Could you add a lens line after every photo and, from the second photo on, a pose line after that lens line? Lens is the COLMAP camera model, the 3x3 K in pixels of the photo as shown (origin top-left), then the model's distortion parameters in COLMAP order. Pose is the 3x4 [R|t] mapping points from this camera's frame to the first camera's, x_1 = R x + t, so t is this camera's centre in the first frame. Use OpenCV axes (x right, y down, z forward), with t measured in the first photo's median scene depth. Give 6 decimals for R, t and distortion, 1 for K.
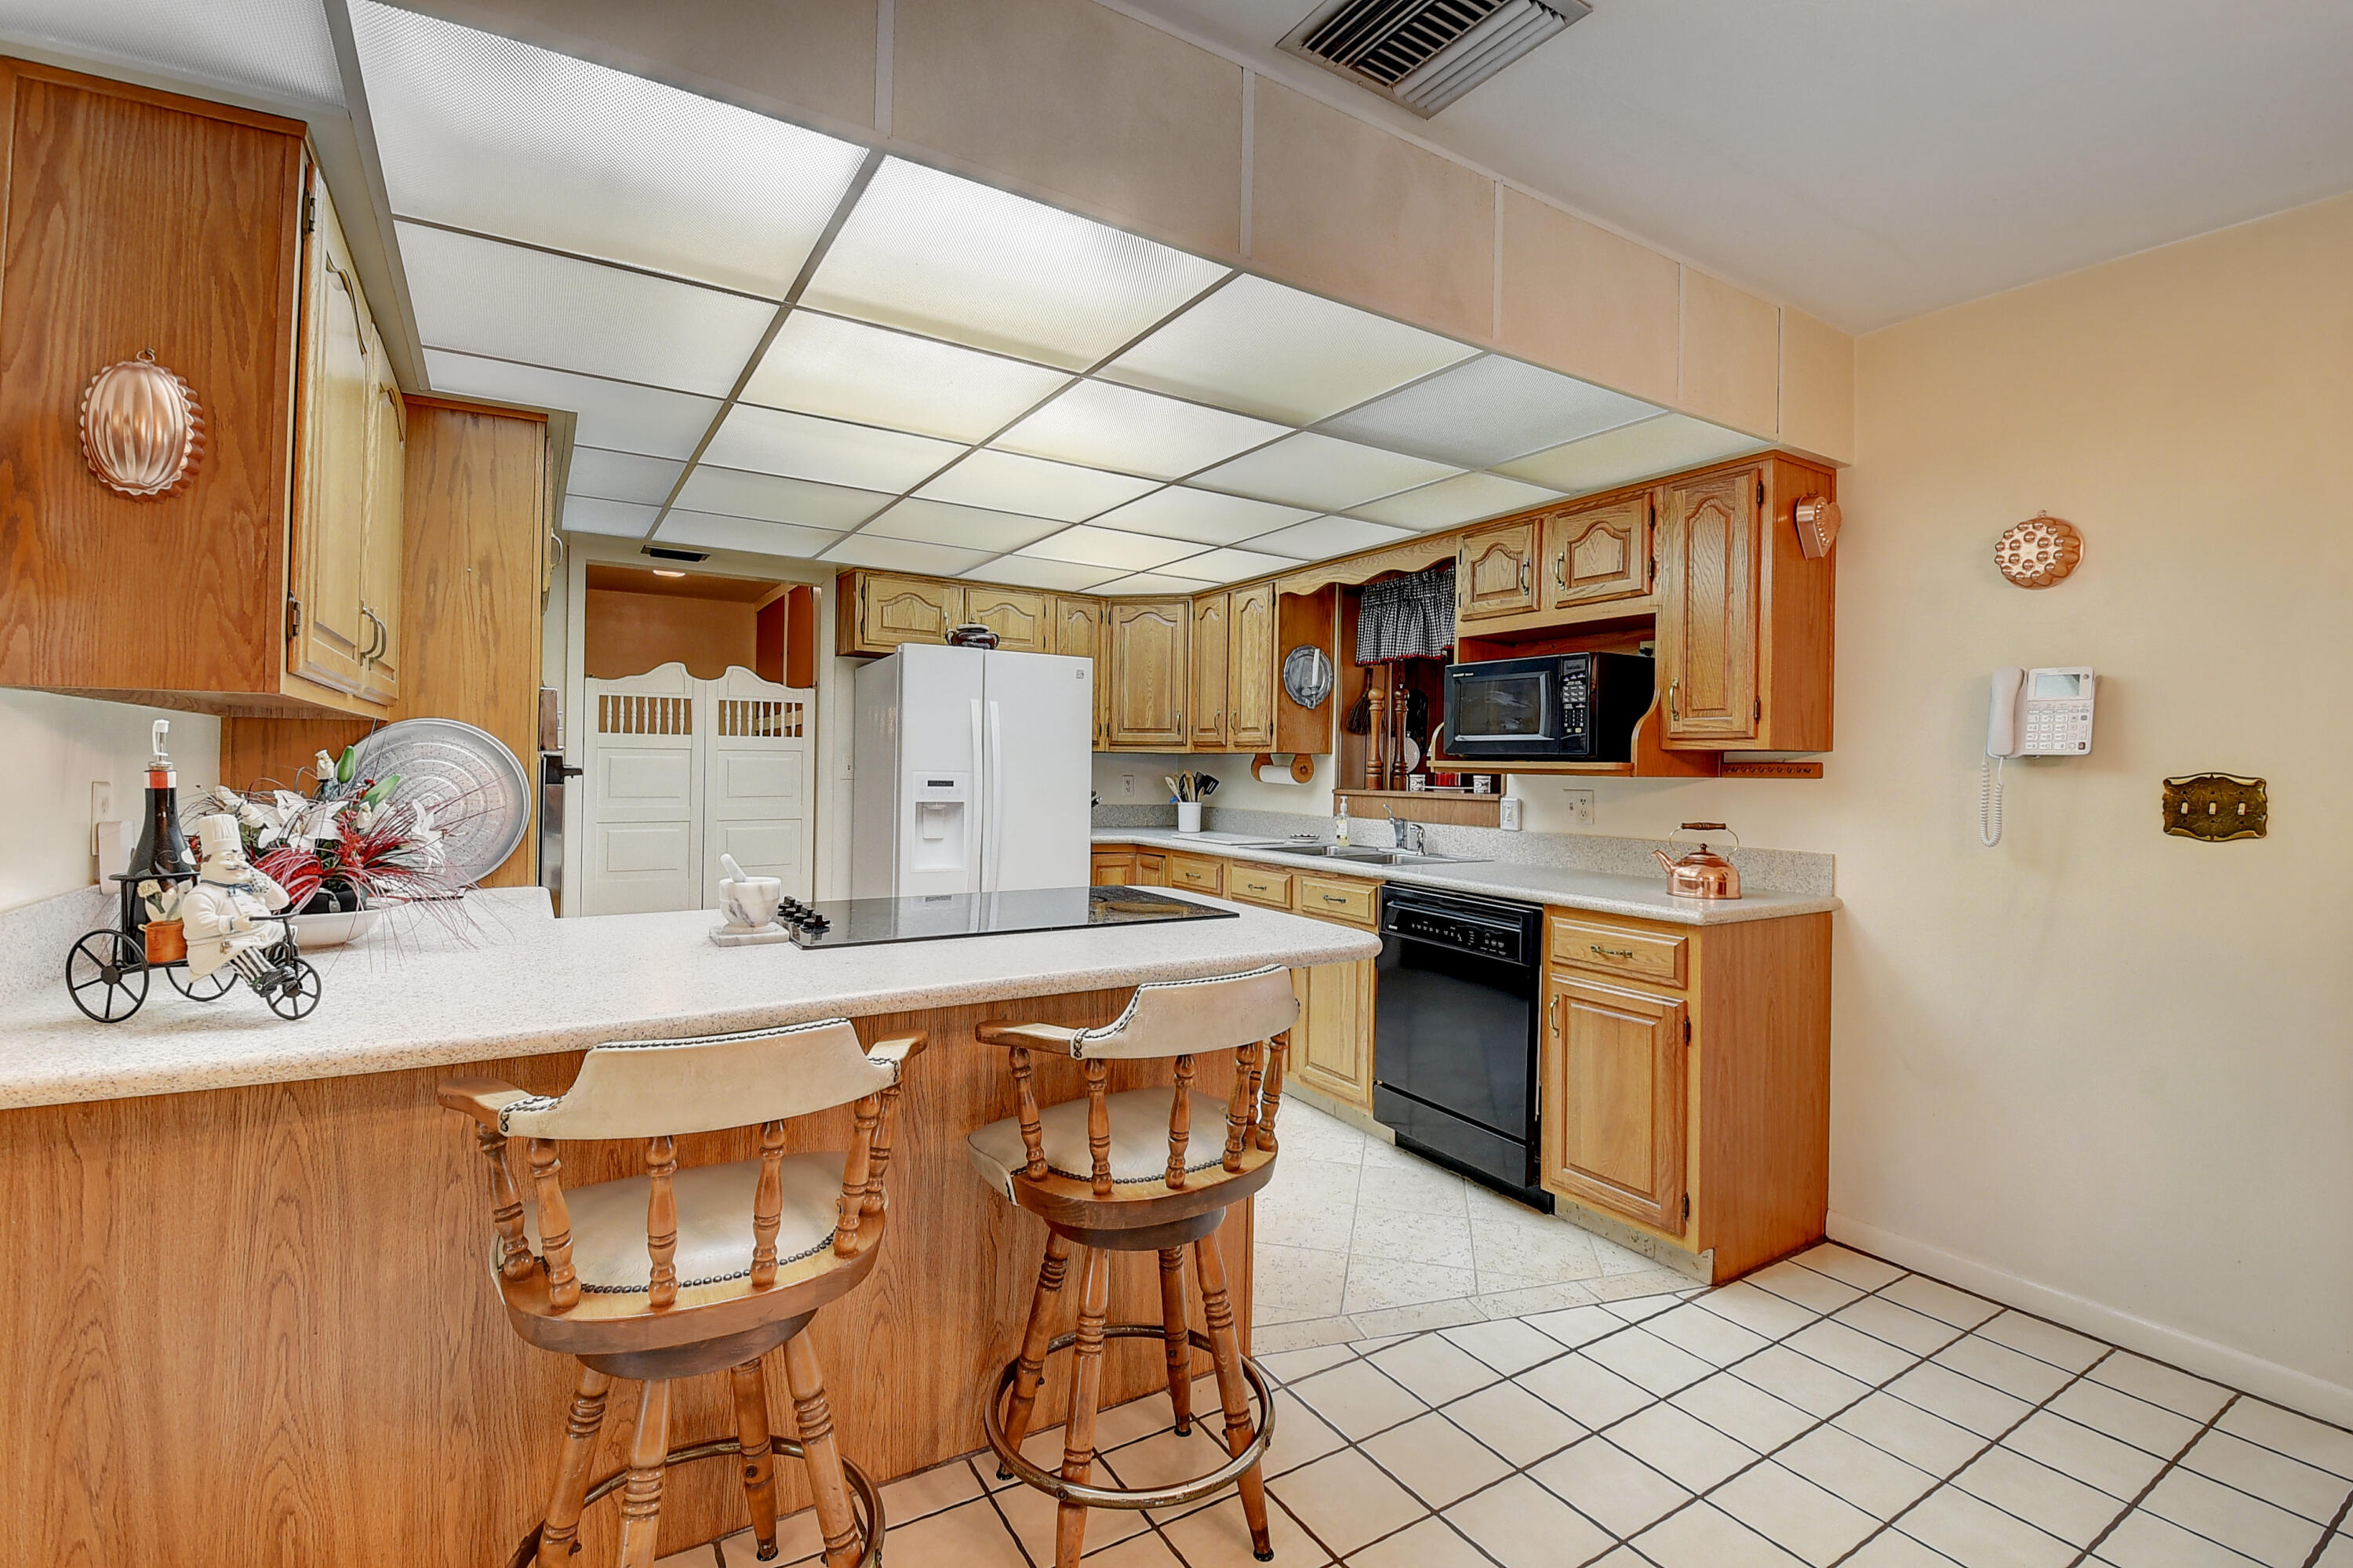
lens RADIAL K [[1060.1, 0, 1176.6], [0, 1060.1, 779.3], [0, 0, 1]] dist [-0.000110, -0.015155]
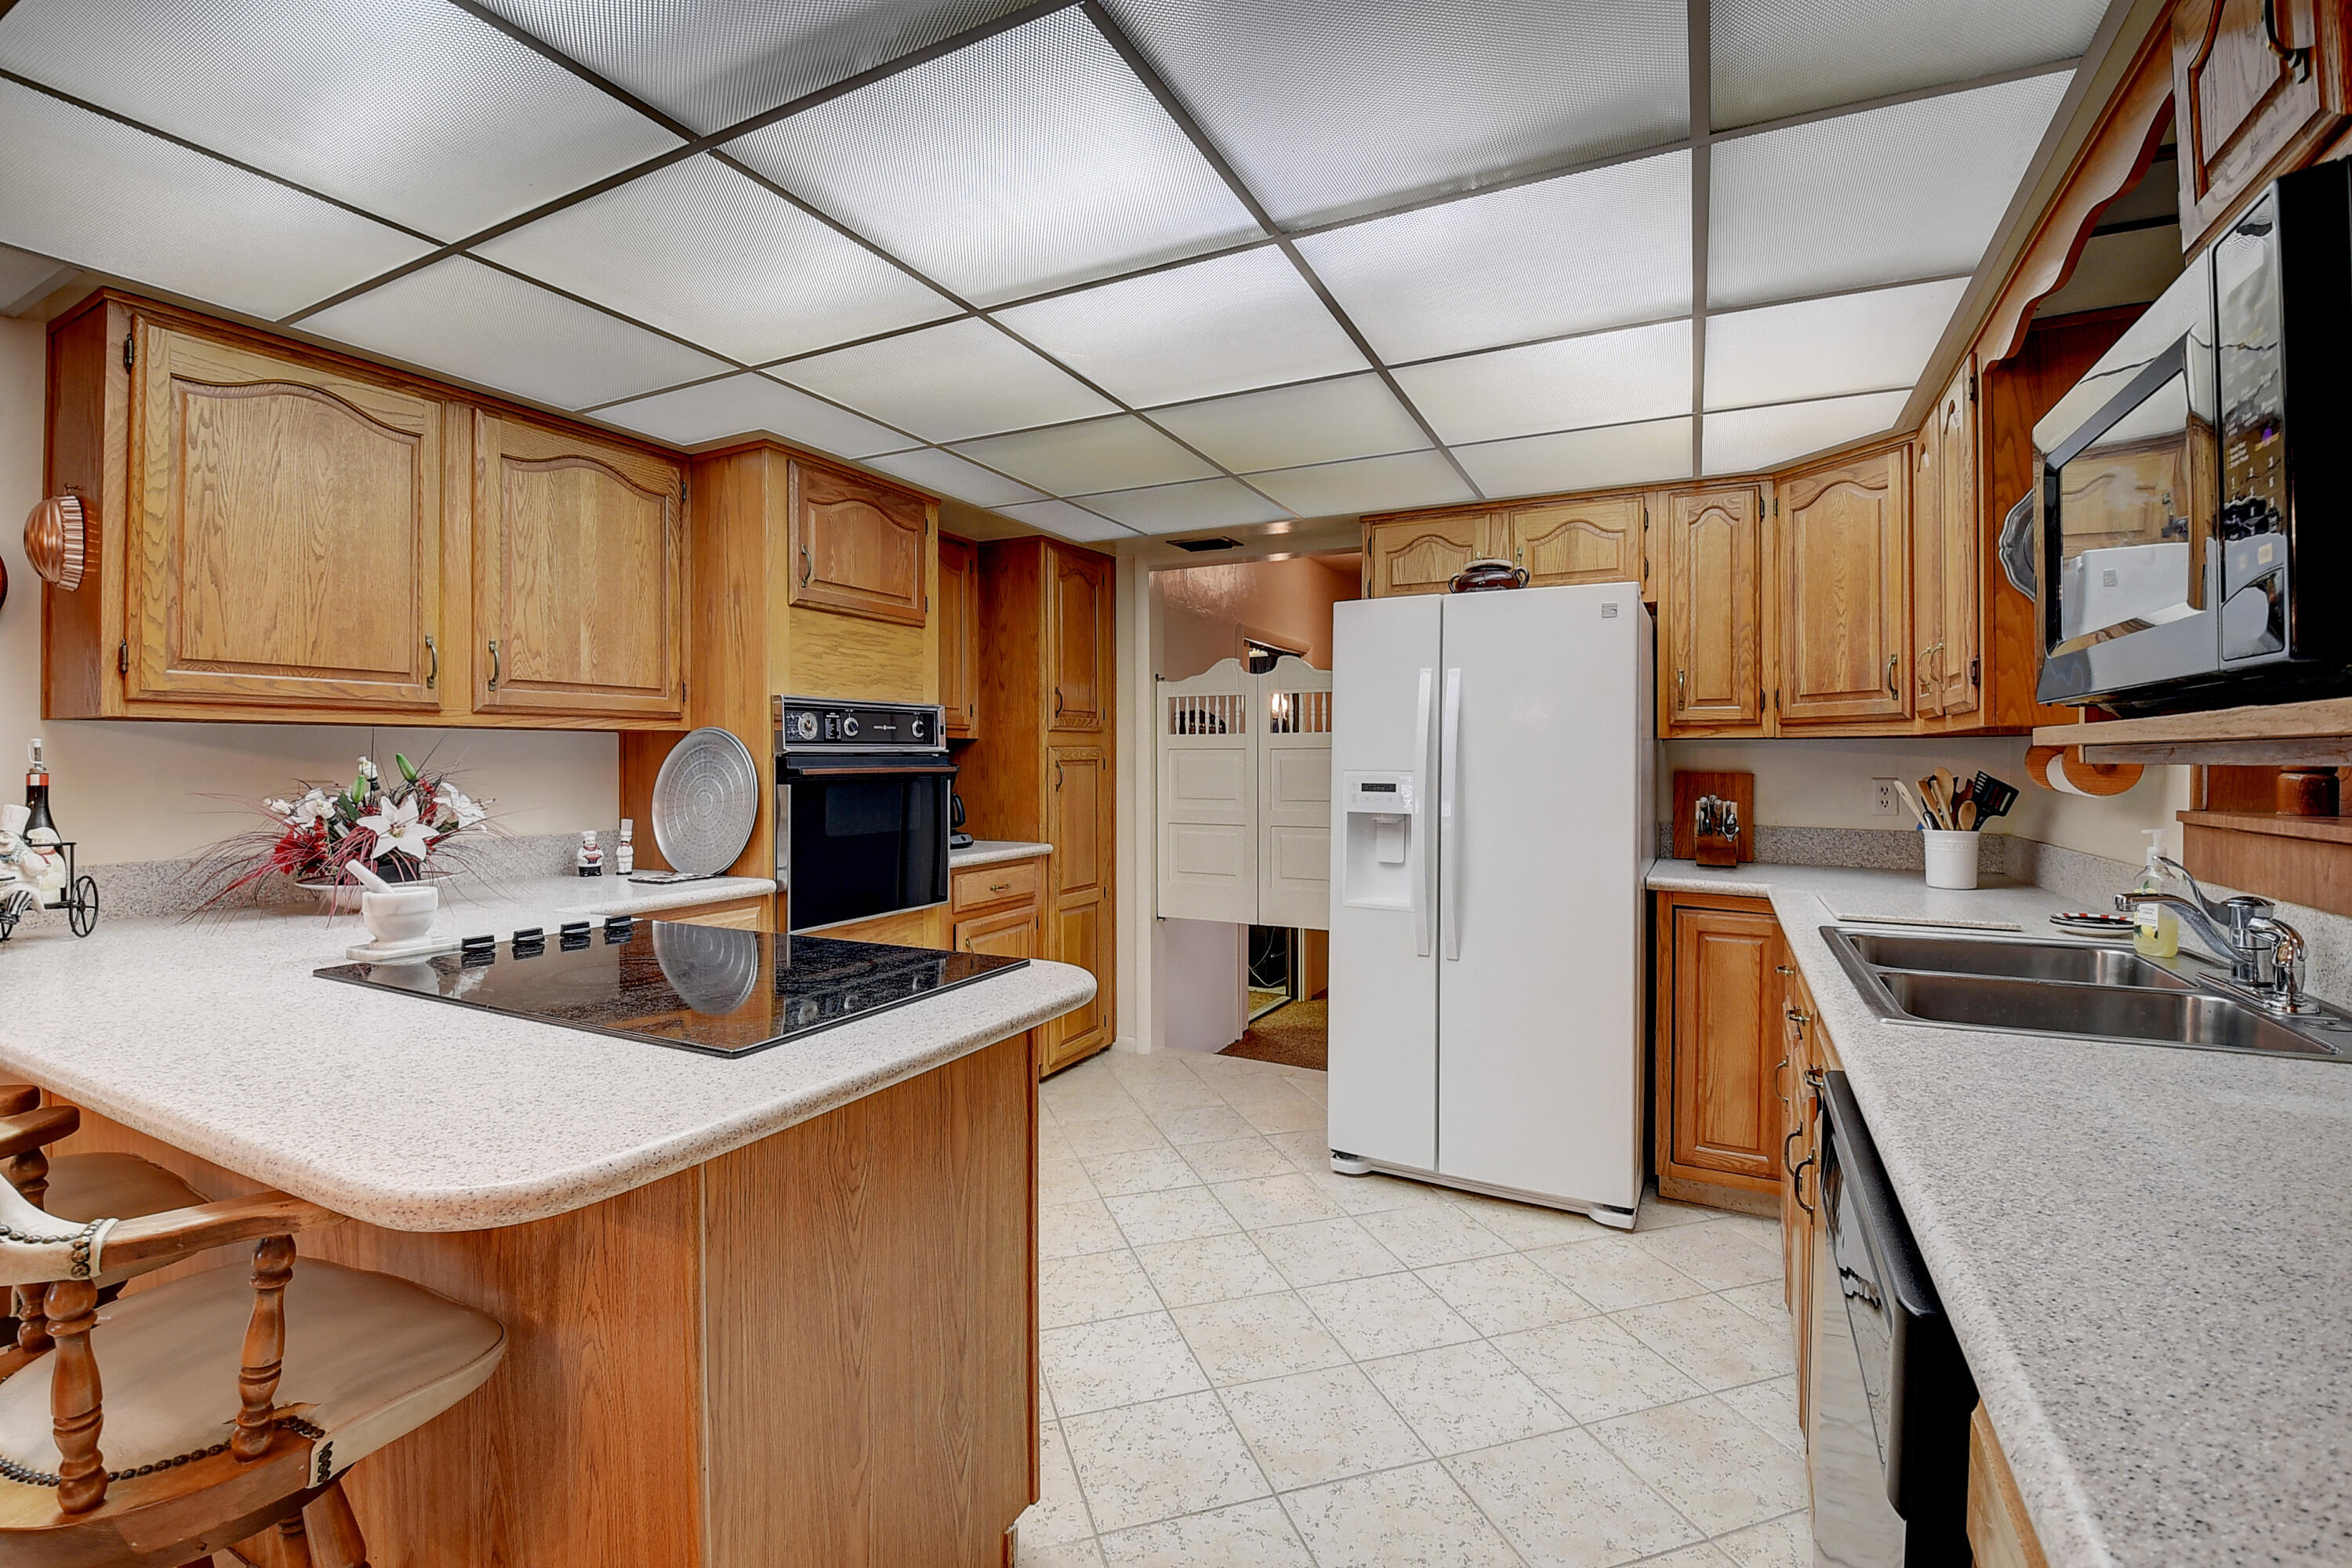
lens RADIAL K [[1059.6, 0, 1158.6], [0, 1059.6, 768.3], [0, 0, 1]] dist [-0.000110, -0.015155]
pose [[0.494578, -0.008292, -0.869094, 0.419702], [-0.006799, 0.999887, -0.013408, 0.001900], [0.869107, 0.012540, 0.494465, 0.643128]]
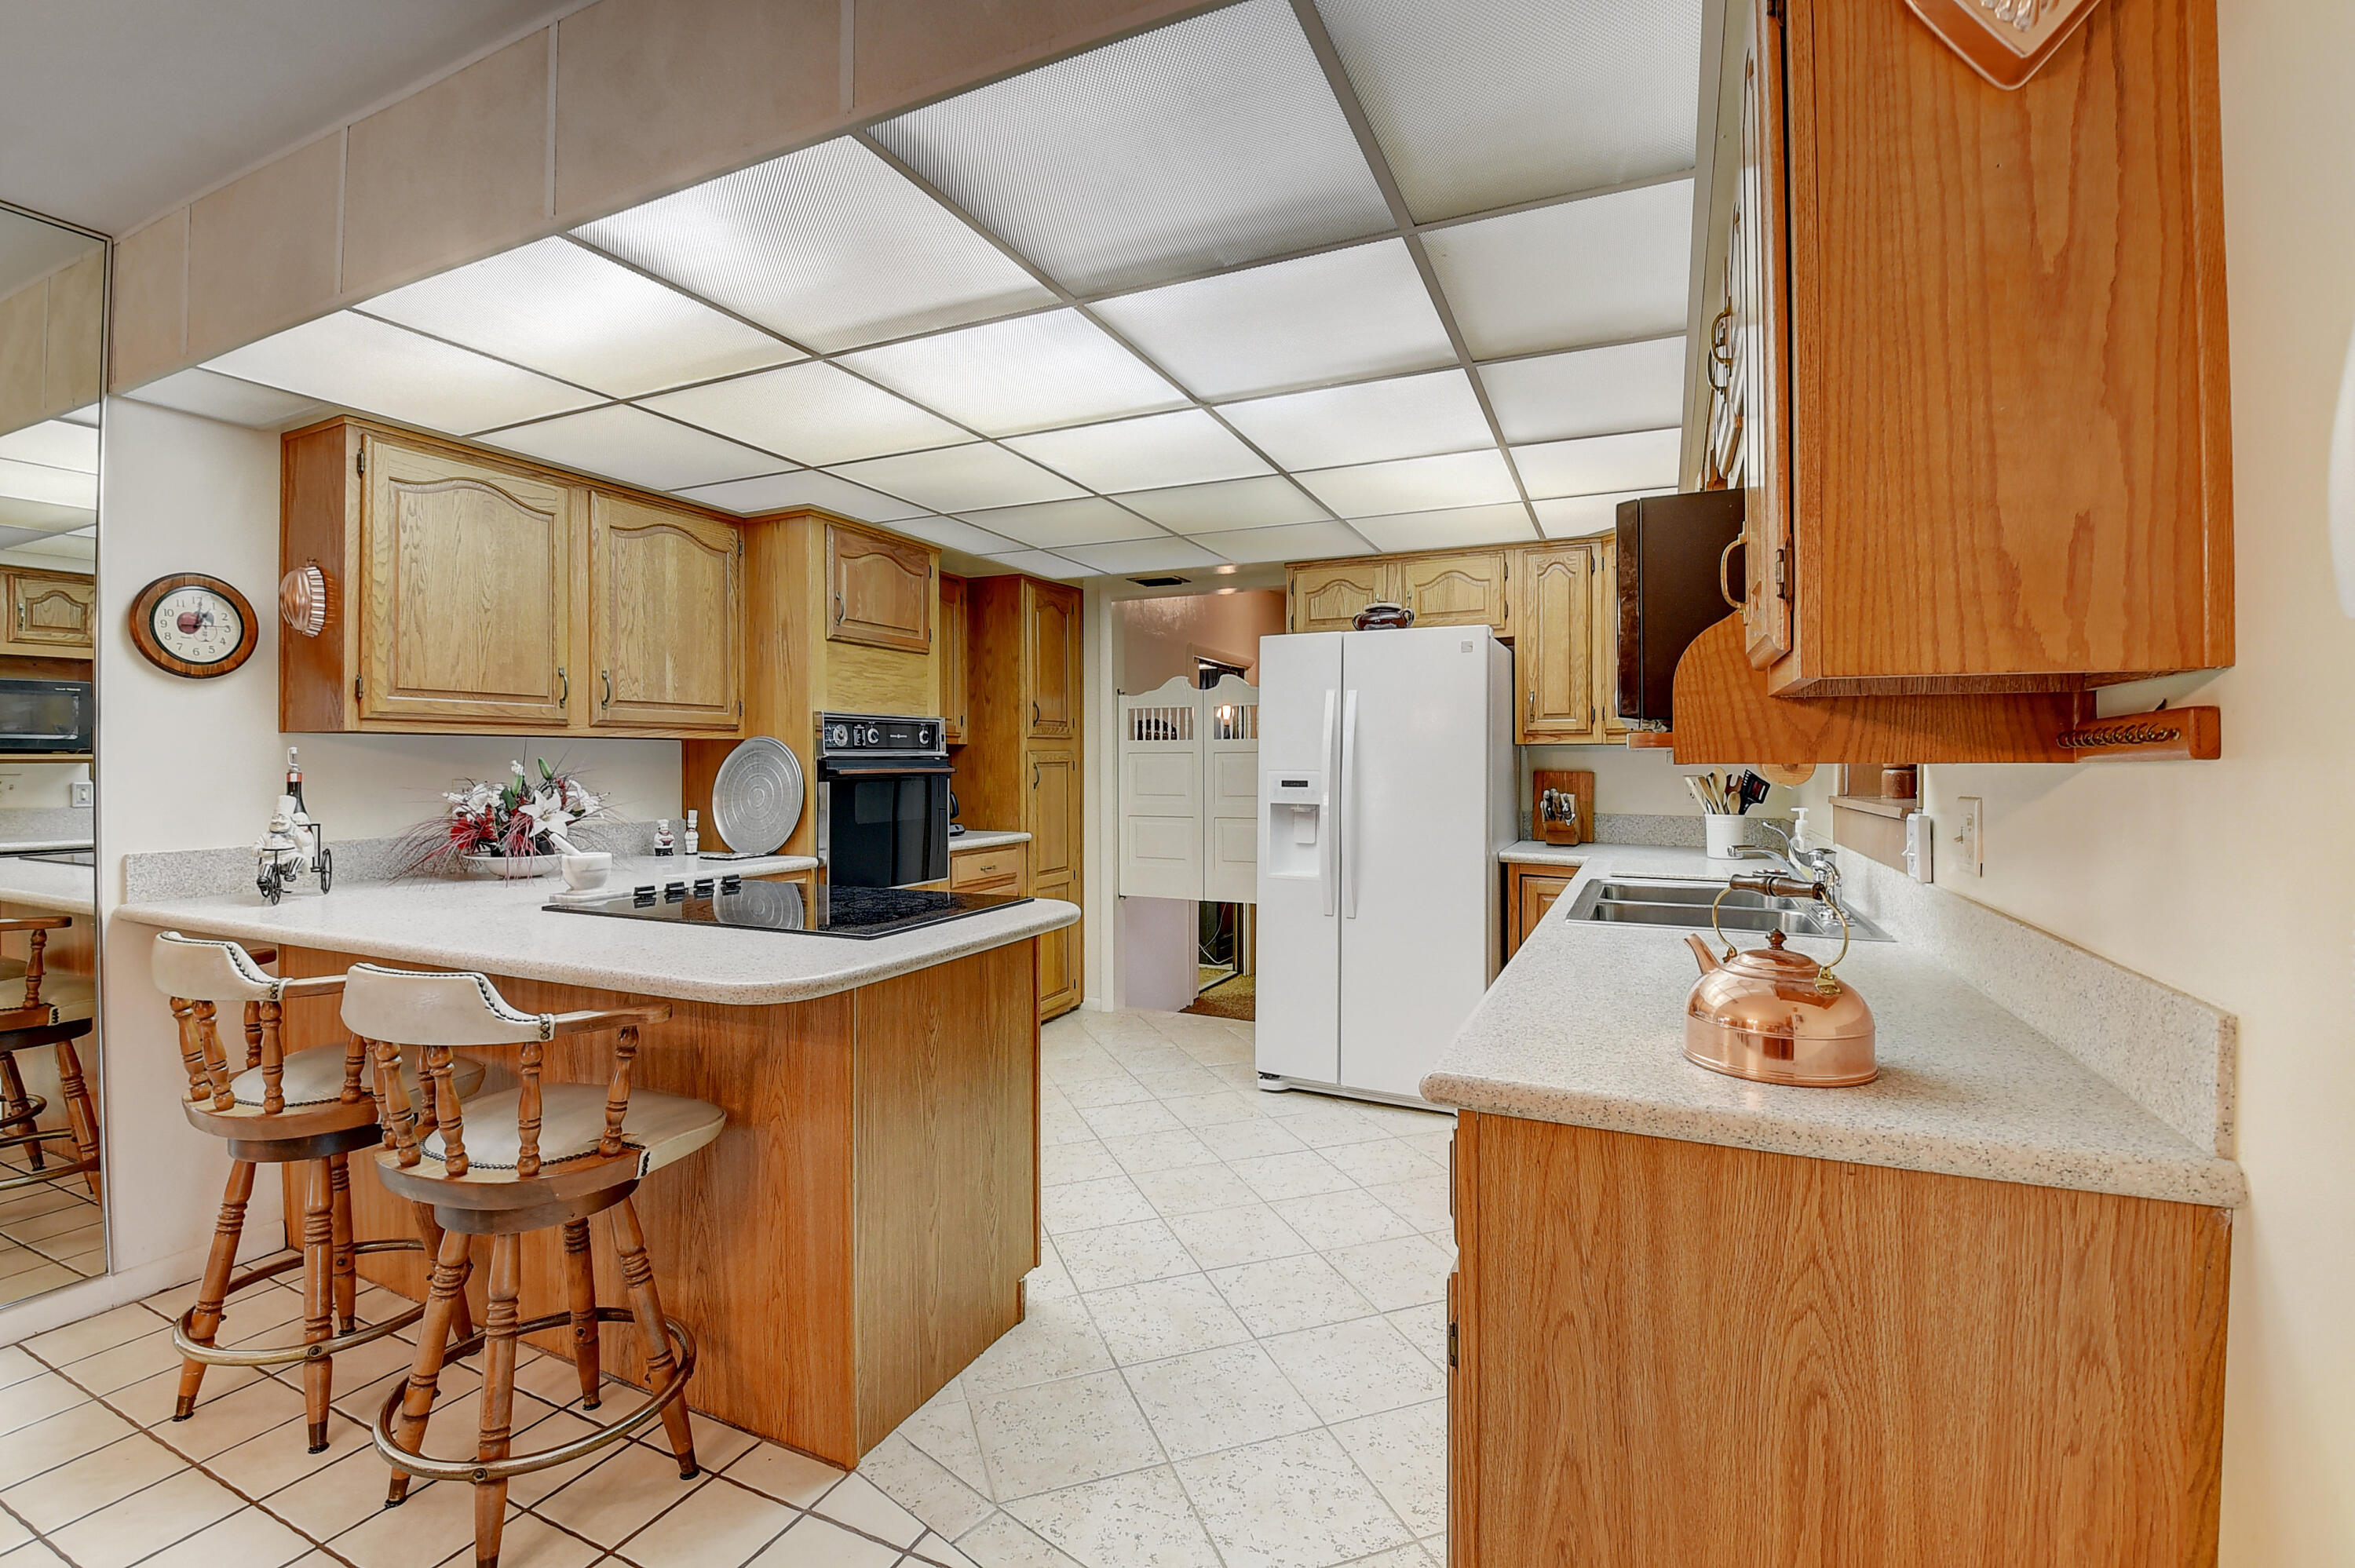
lens RADIAL K [[1060.8, 0, 1155.7], [0, 1060.8, 767.7], [0, 0, 1]] dist [-0.000110, -0.015155]
pose [[0.524447, -0.011094, -0.851371, 0.624925], [-0.004881, 0.999860, -0.016035, 0.006926], [0.851429, 0.012565, 0.524319, 0.524406]]
